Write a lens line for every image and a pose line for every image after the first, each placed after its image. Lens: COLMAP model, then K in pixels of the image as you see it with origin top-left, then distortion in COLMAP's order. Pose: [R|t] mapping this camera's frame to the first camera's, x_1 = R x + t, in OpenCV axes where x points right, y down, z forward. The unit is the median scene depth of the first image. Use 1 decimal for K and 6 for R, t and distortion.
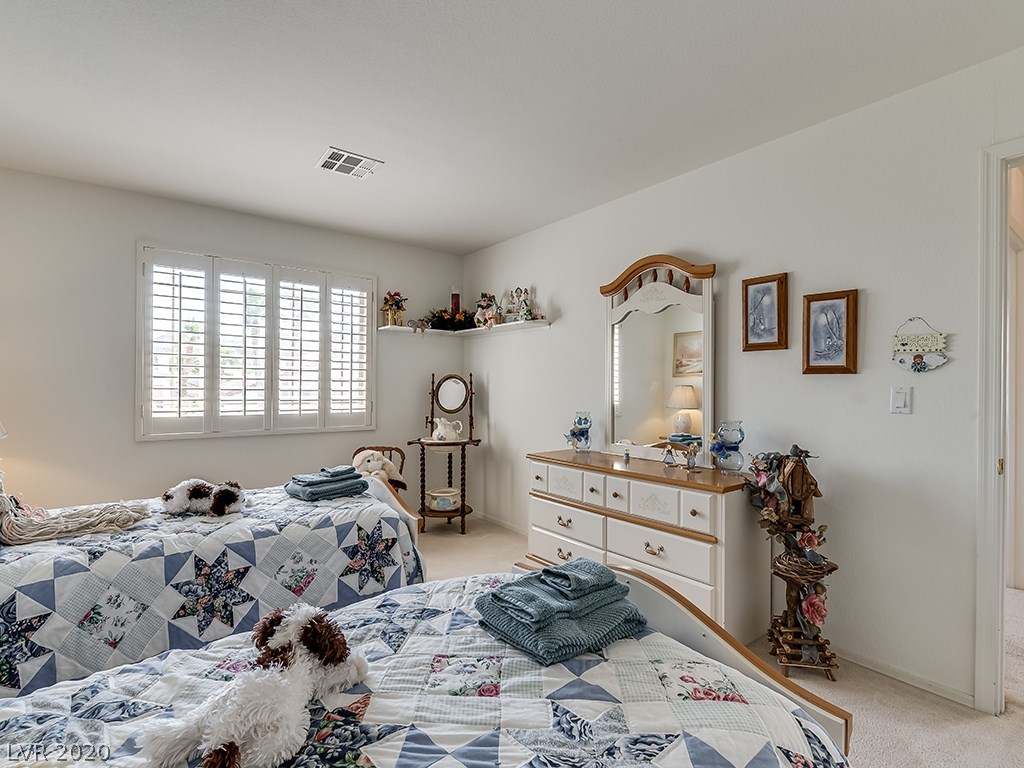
lens RADIAL K [[508.8, 0, 508.6], [0, 508.8, 378.2], [0, 0, 1]] dist [0.000626, -0.001046]
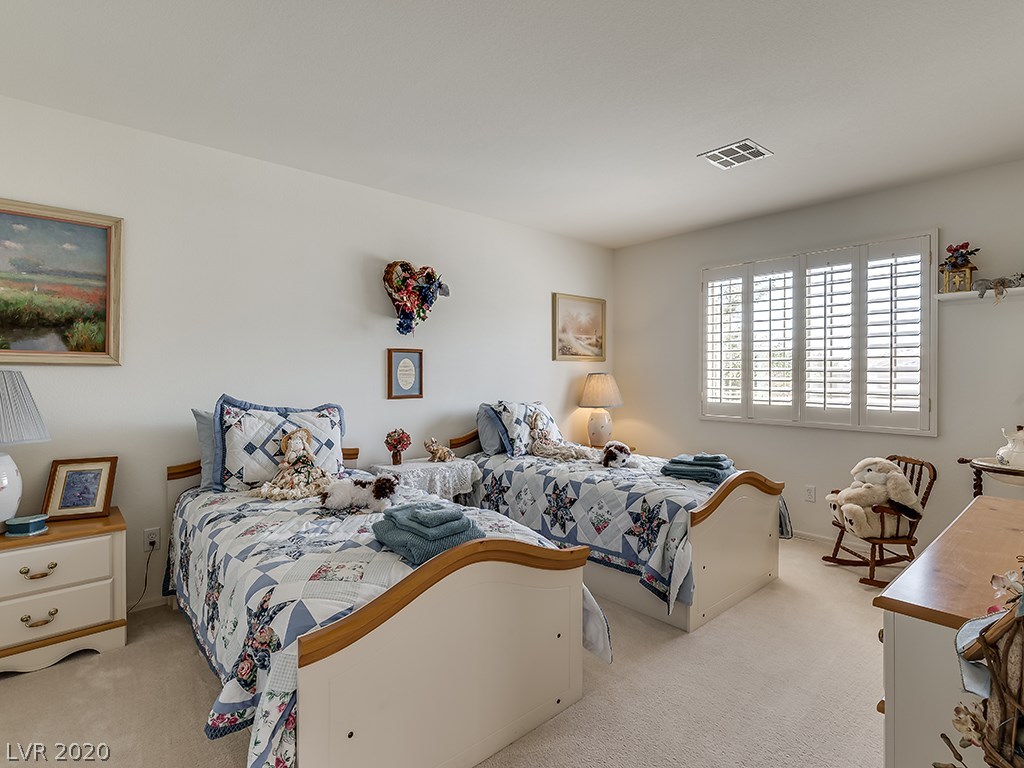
lens RADIAL K [[531.9, 0, 511.1], [0, 531.9, 373.0], [0, 0, 1]] dist [-0.038538, 0.000048]
pose [[0.039845, -0.011574, -0.999139, 0.645168], [0.008822, 0.999898, -0.011231, 0.016251], [0.999167, -0.008367, 0.039943, 0.486602]]
